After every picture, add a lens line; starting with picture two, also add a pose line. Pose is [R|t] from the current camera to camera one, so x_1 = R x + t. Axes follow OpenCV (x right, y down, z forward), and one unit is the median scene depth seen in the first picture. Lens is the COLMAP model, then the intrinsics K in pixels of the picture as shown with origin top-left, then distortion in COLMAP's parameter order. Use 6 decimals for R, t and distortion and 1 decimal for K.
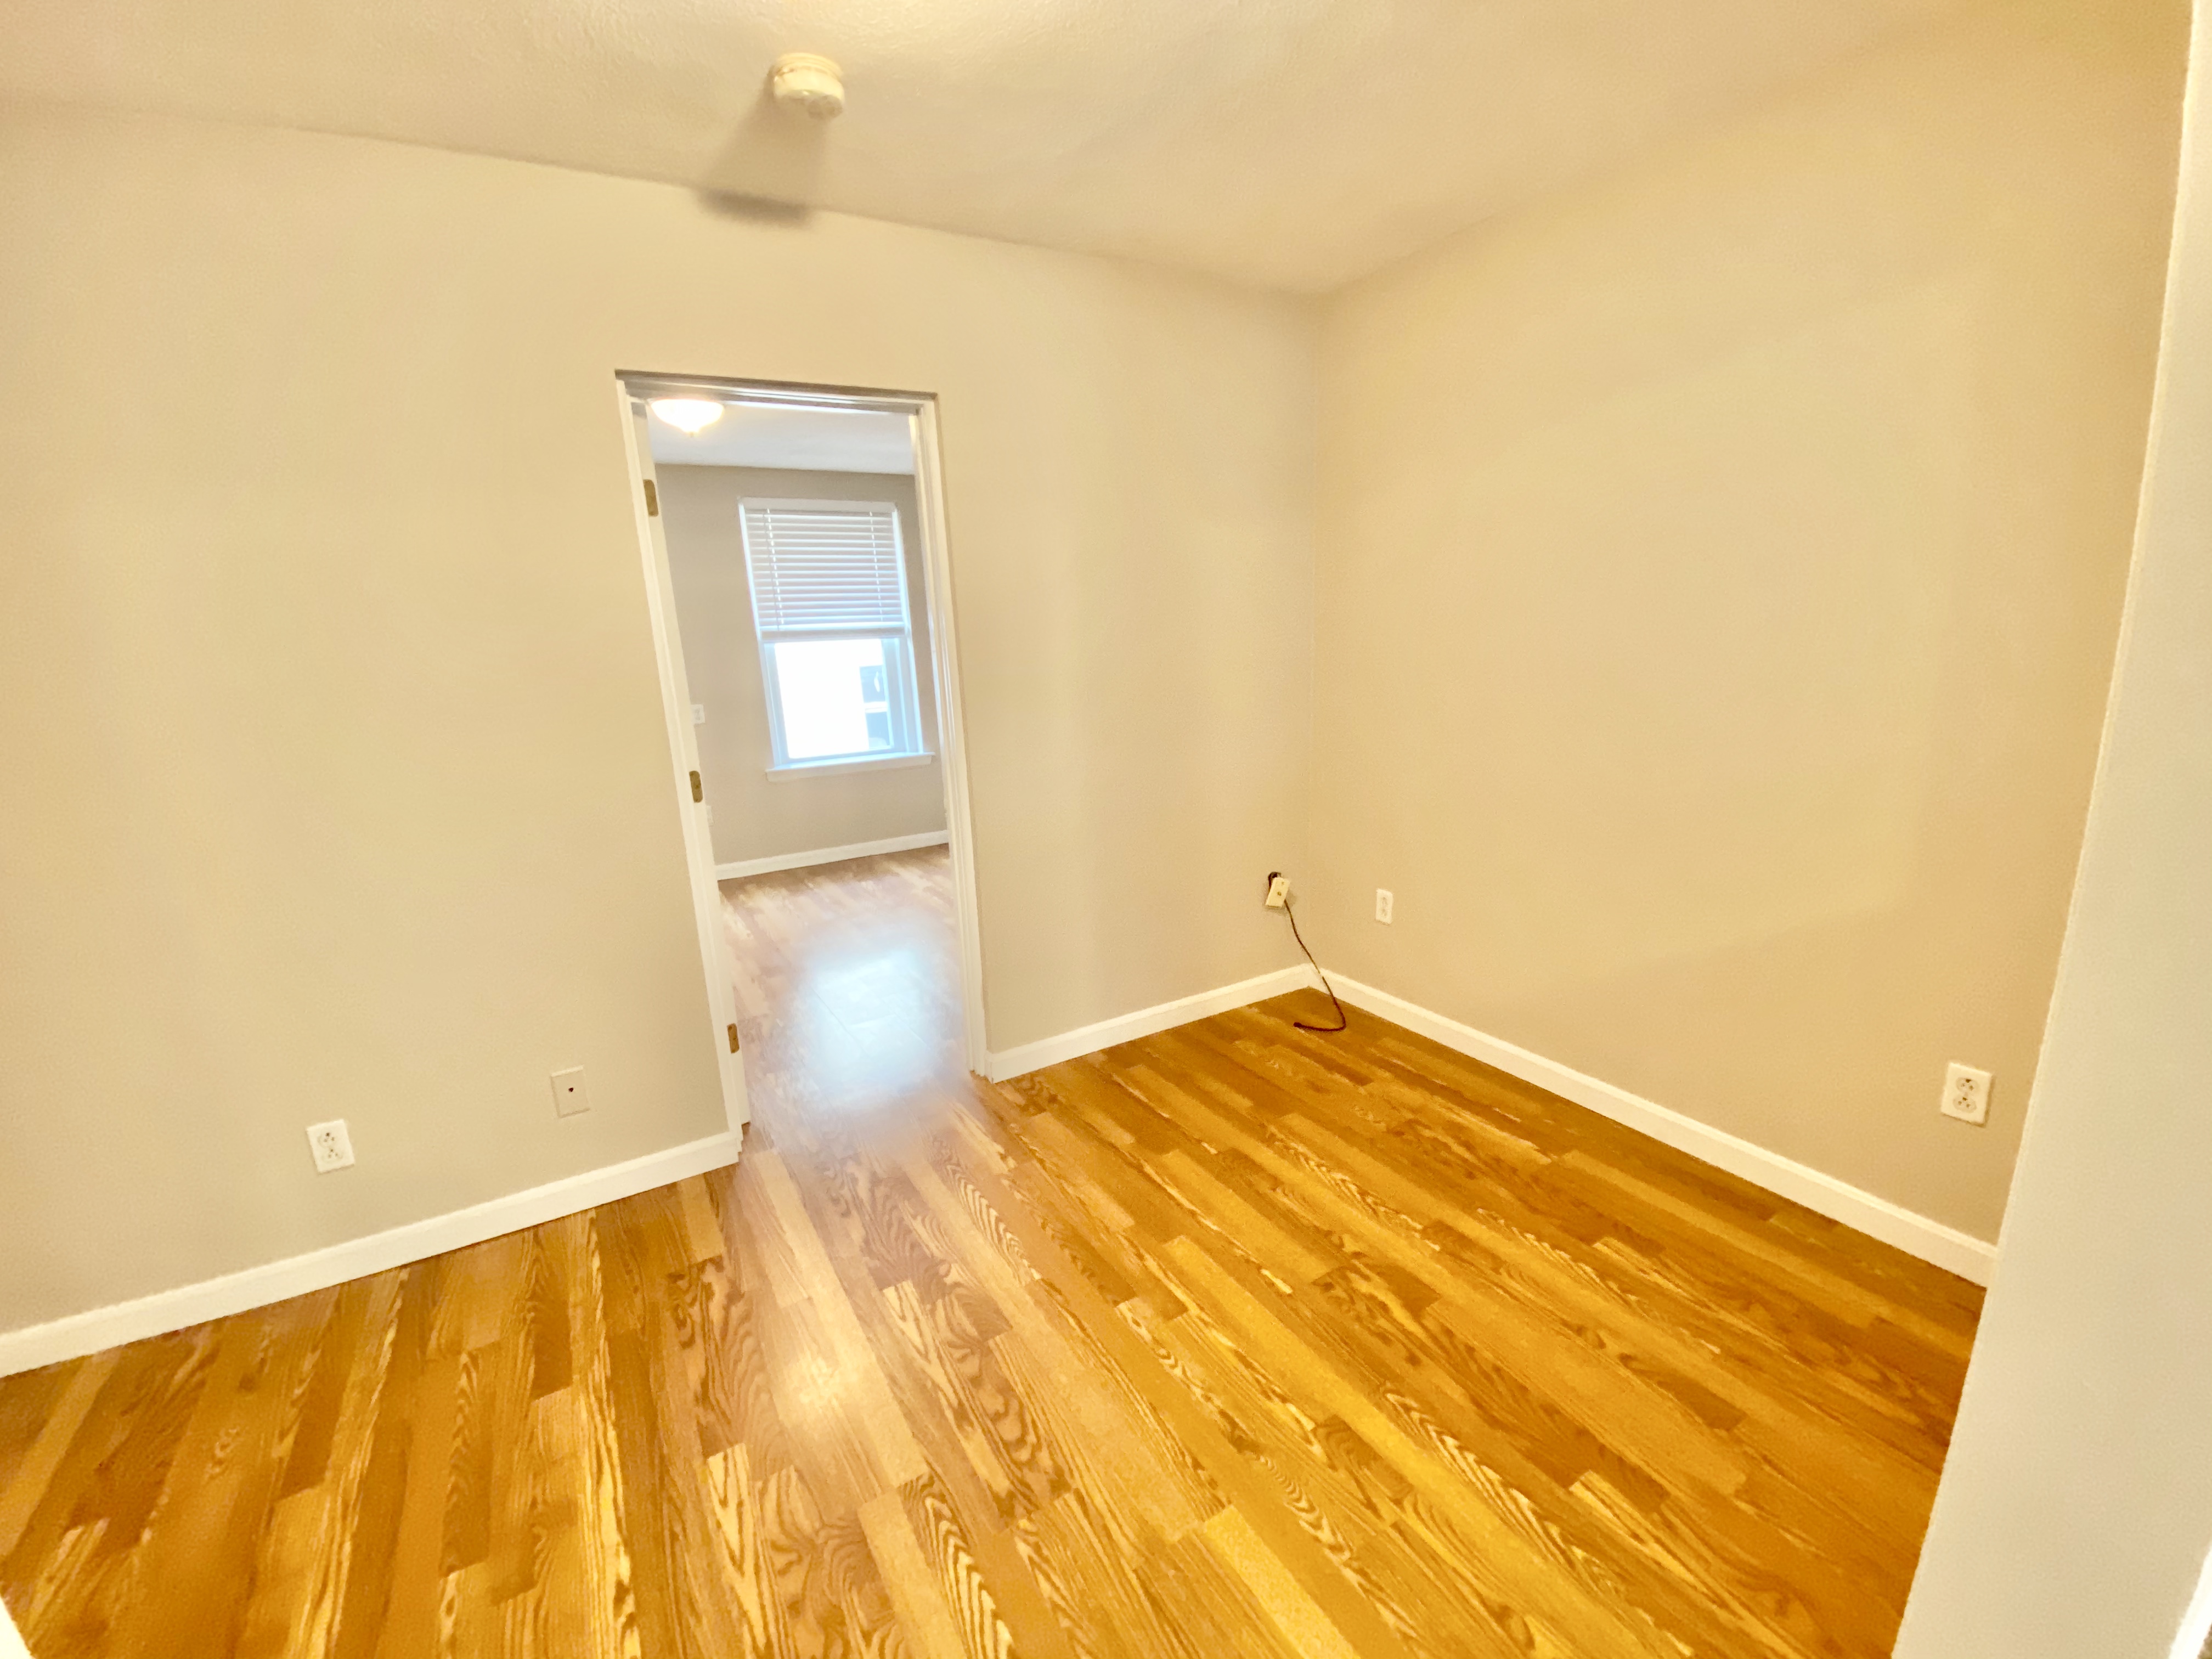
lens RADIAL K [[890.2, 0, 1107.7], [0, 890.2, 839.3], [0, 0, 1]] dist [-0.002755, -0.007968]
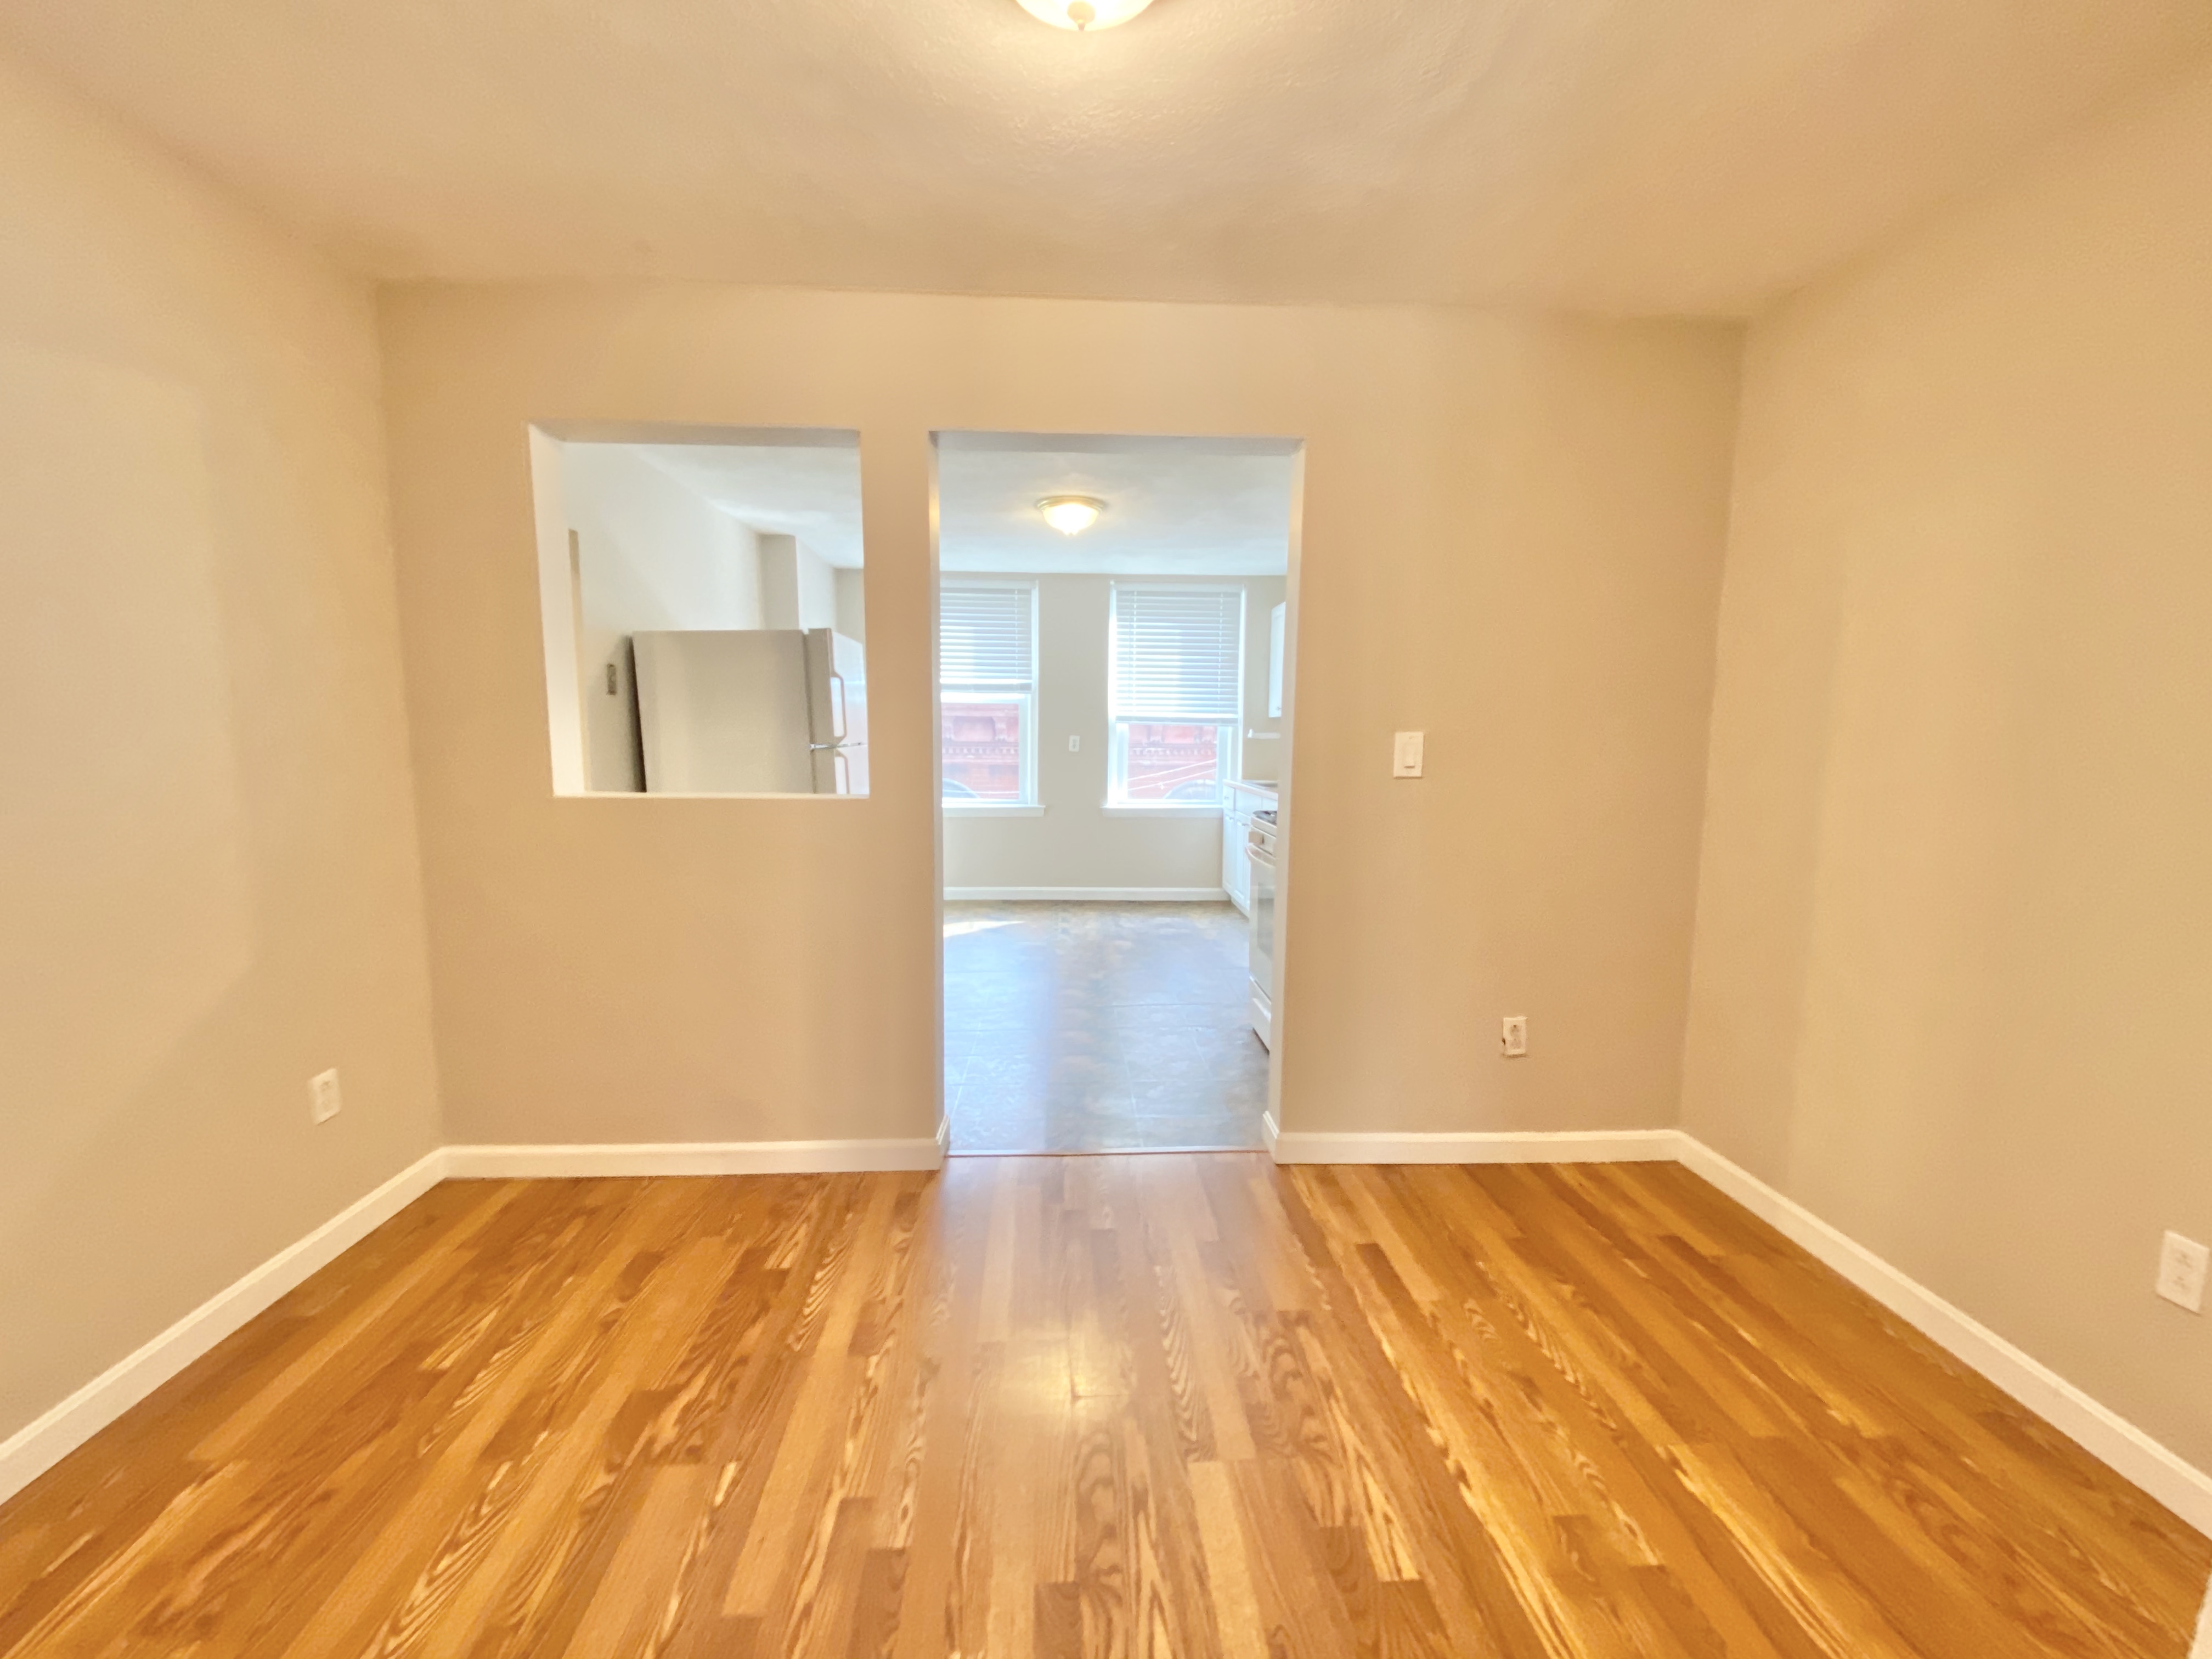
lens RADIAL K [[890.2, 0, 1105.6], [0, 890.2, 823.2], [0, 0, 1]] dist [-0.002755, -0.007968]
pose [[-0.880604, -0.013559, 0.473658, -0.538494], [0.140178, 0.947396, 0.287733, -0.269170], [-0.452644, 0.319775, -0.832381, 1.503218]]
